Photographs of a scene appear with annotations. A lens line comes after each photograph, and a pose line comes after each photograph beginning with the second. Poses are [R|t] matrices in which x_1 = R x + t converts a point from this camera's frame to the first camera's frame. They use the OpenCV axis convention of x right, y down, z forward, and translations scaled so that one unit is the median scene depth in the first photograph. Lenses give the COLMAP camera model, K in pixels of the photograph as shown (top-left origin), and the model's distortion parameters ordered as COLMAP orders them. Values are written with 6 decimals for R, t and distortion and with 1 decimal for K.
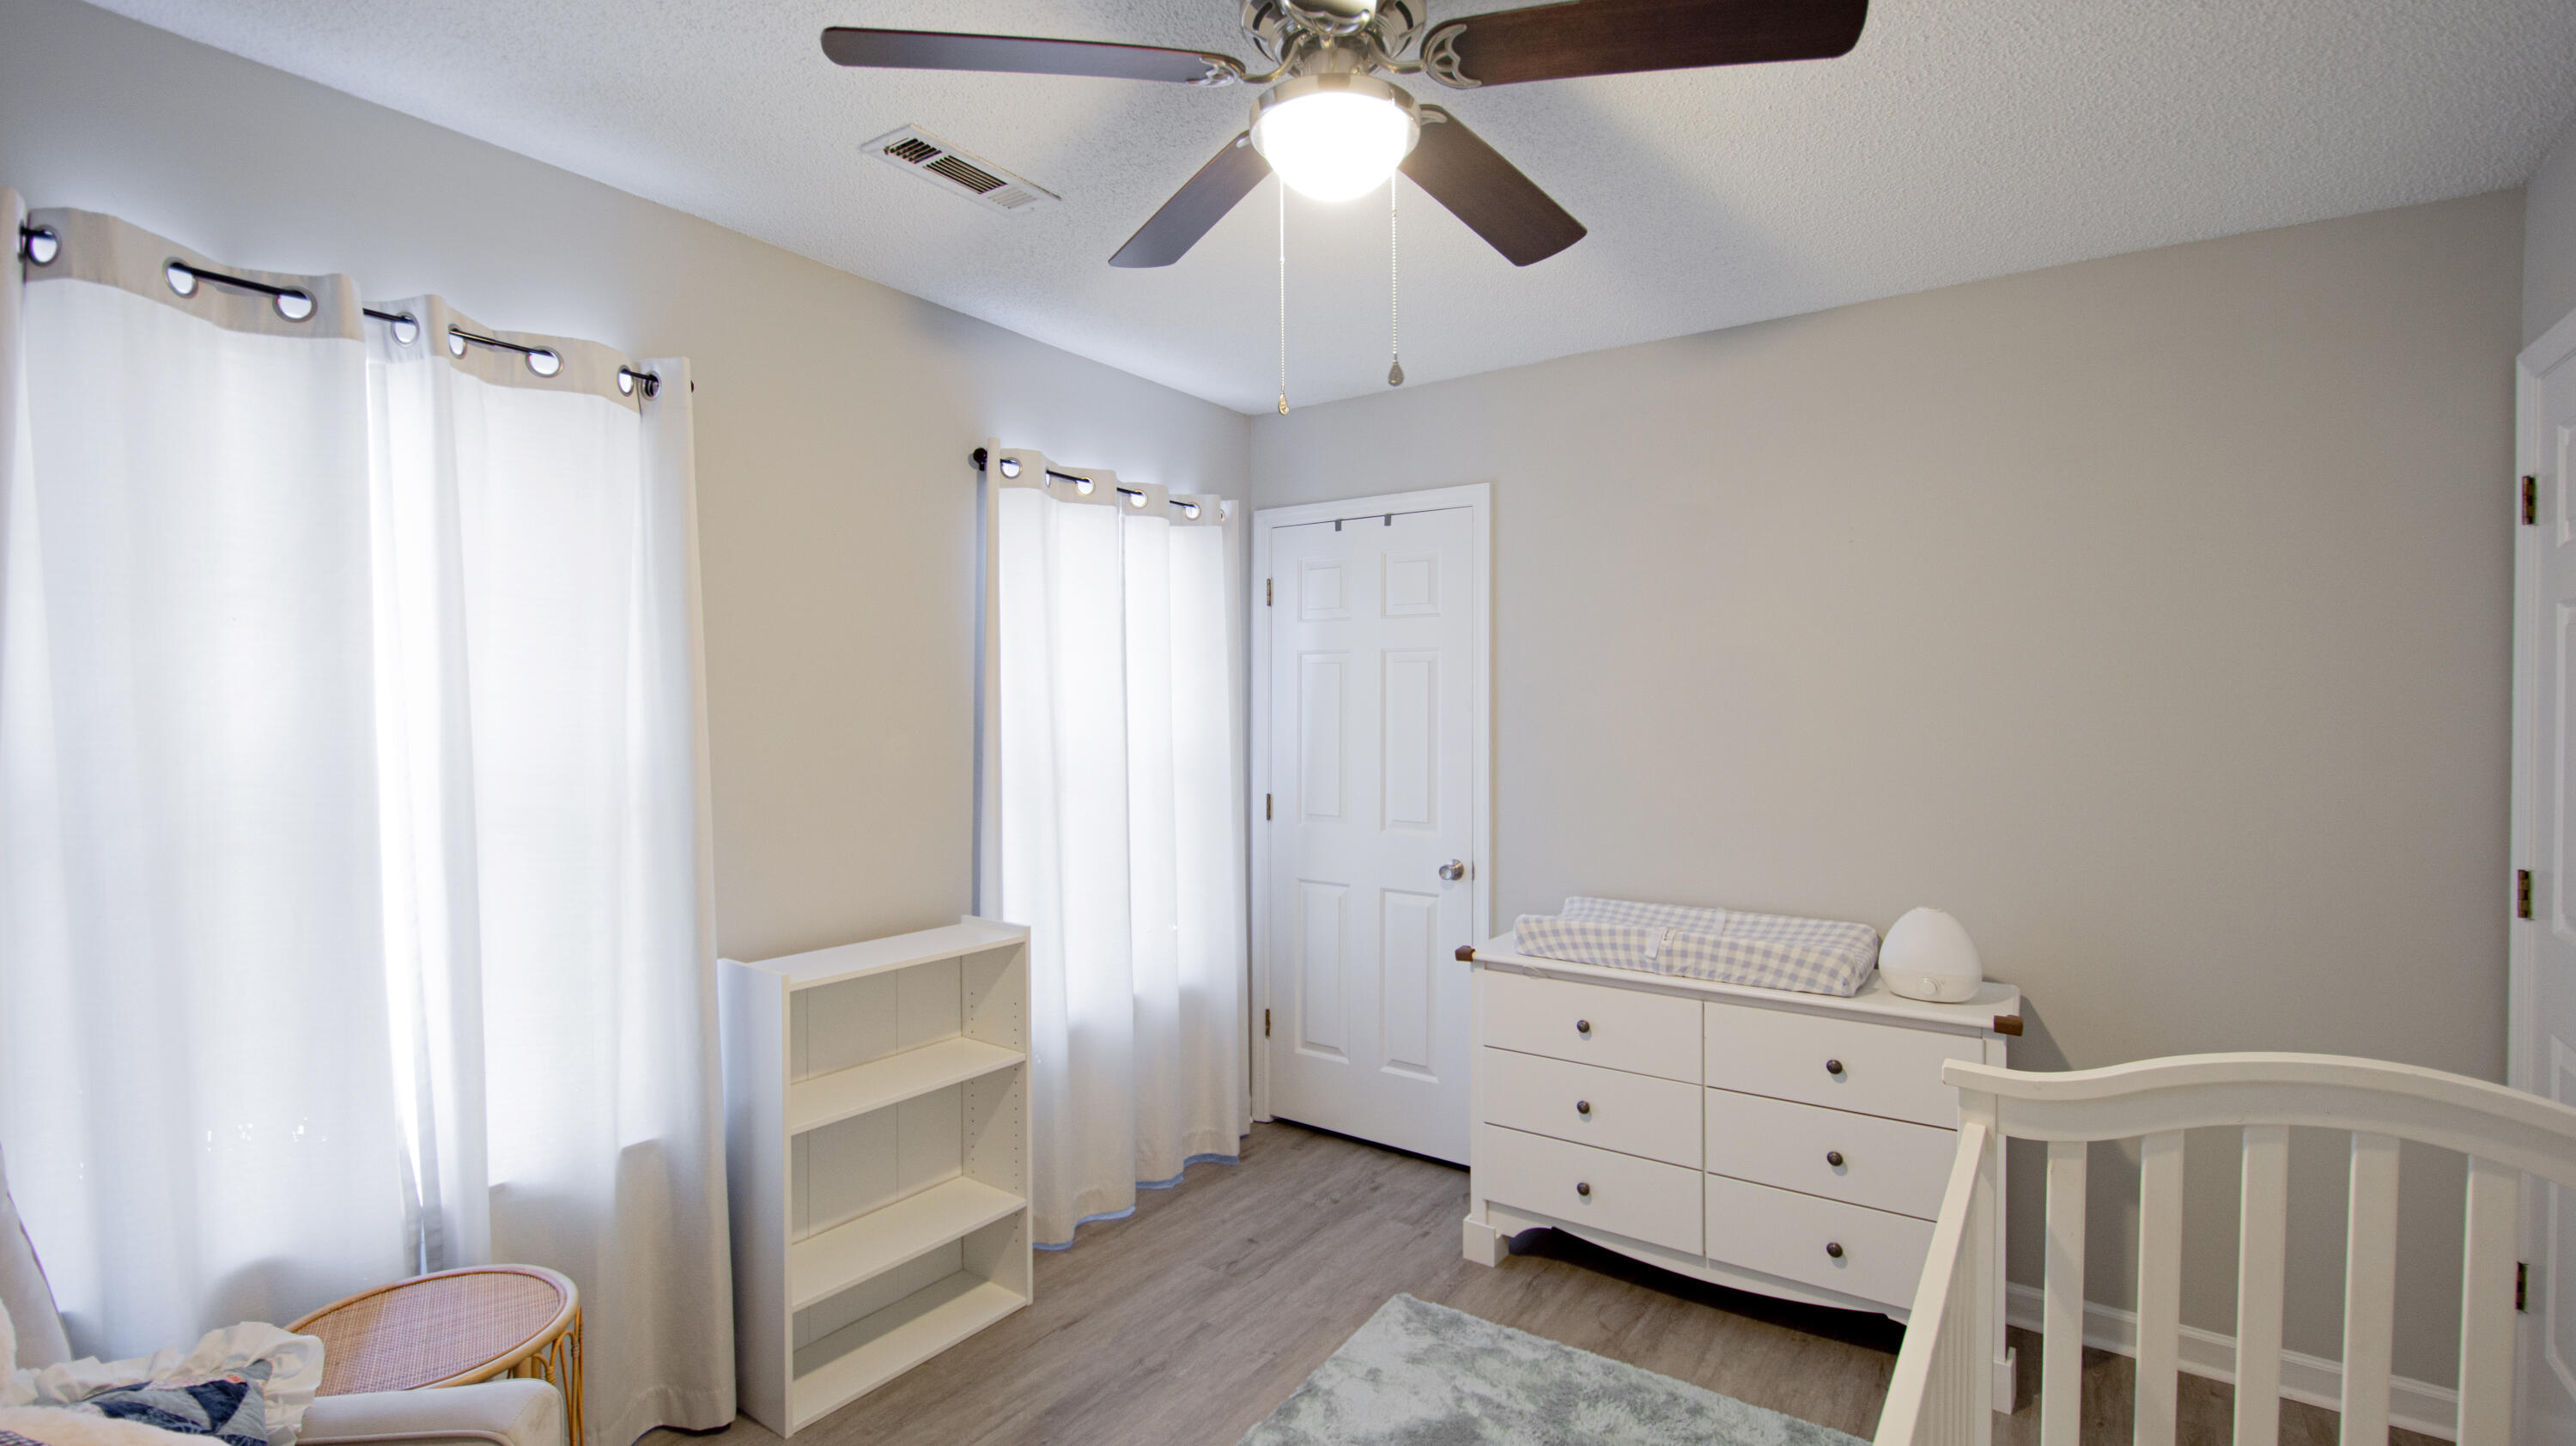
lens RADIAL K [[1170.9, 0, 1288.0], [0, 1170.9, 723.0], [0, 0, 1]] dist [-0.000909, 0.000111]
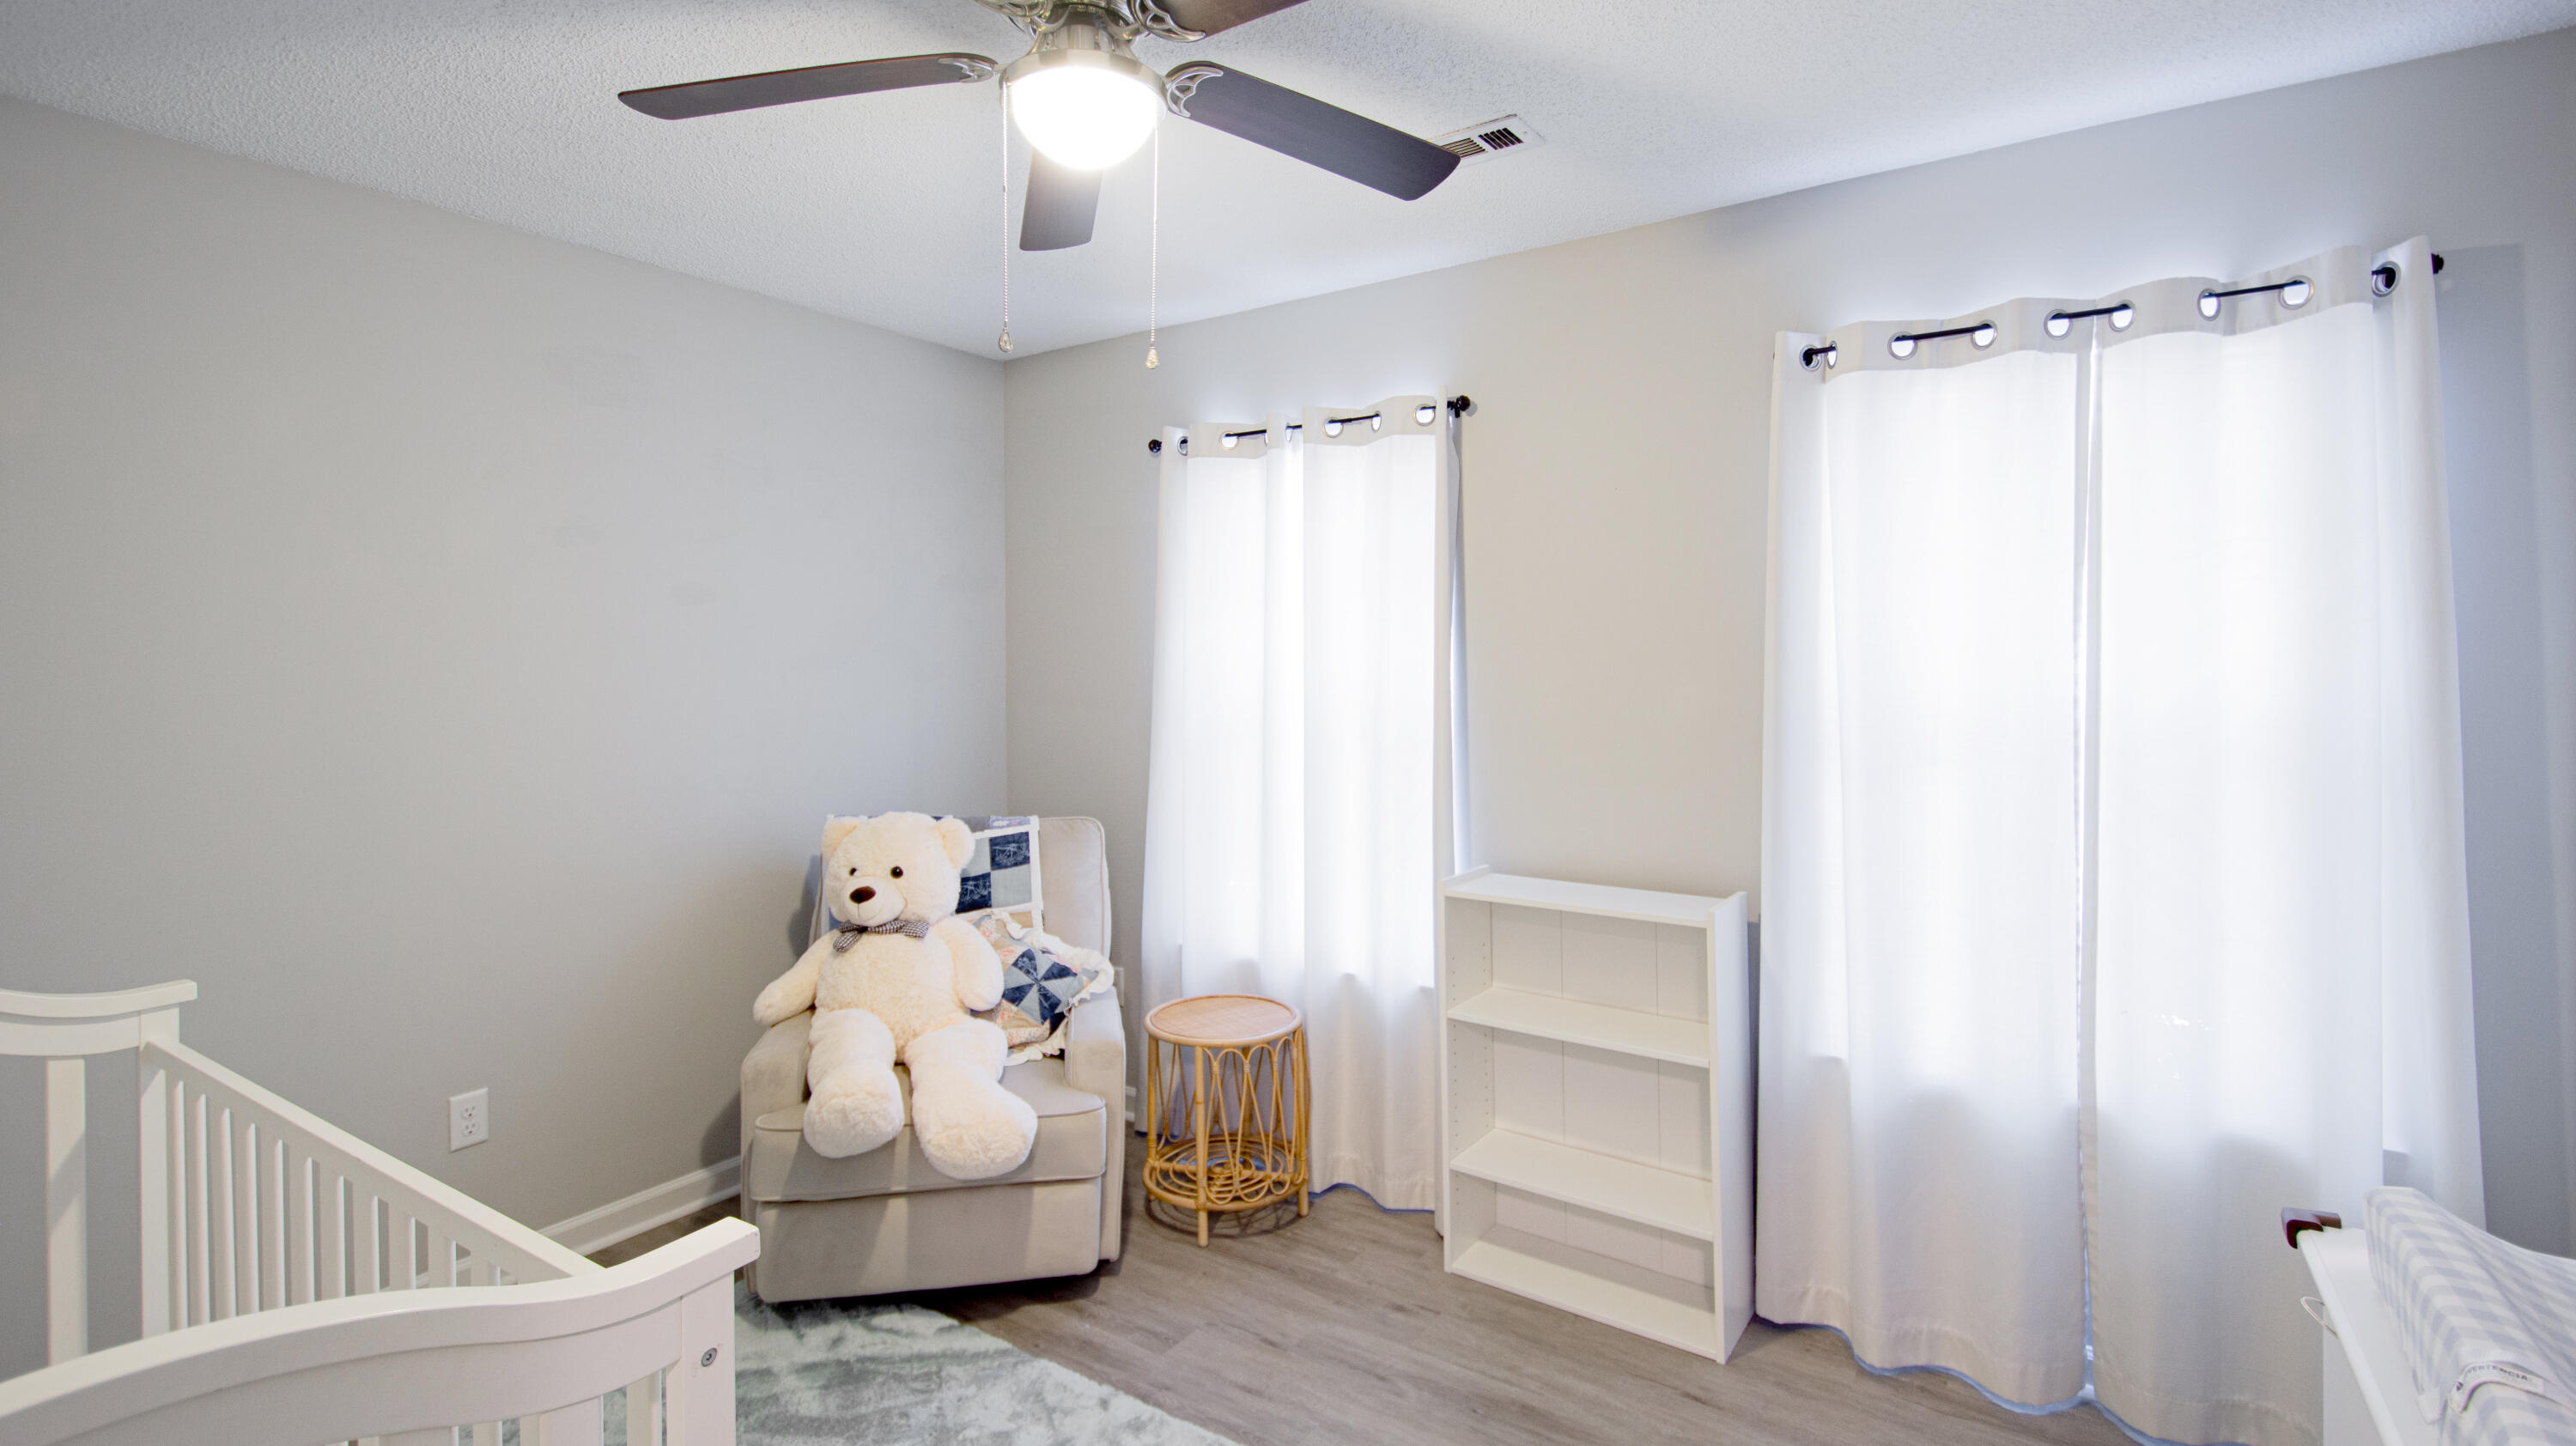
lens RADIAL K [[1112.2, 0, 1288.0], [0, 1112.2, 723.0], [0, 0, 1]] dist [-0.000351, -0.000211]
pose [[-0.000494, 0.029785, -0.999556, 0.485504], [-0.023627, 0.999277, 0.029789, 0.017976], [0.999721, 0.023632, 0.000210, 0.584564]]
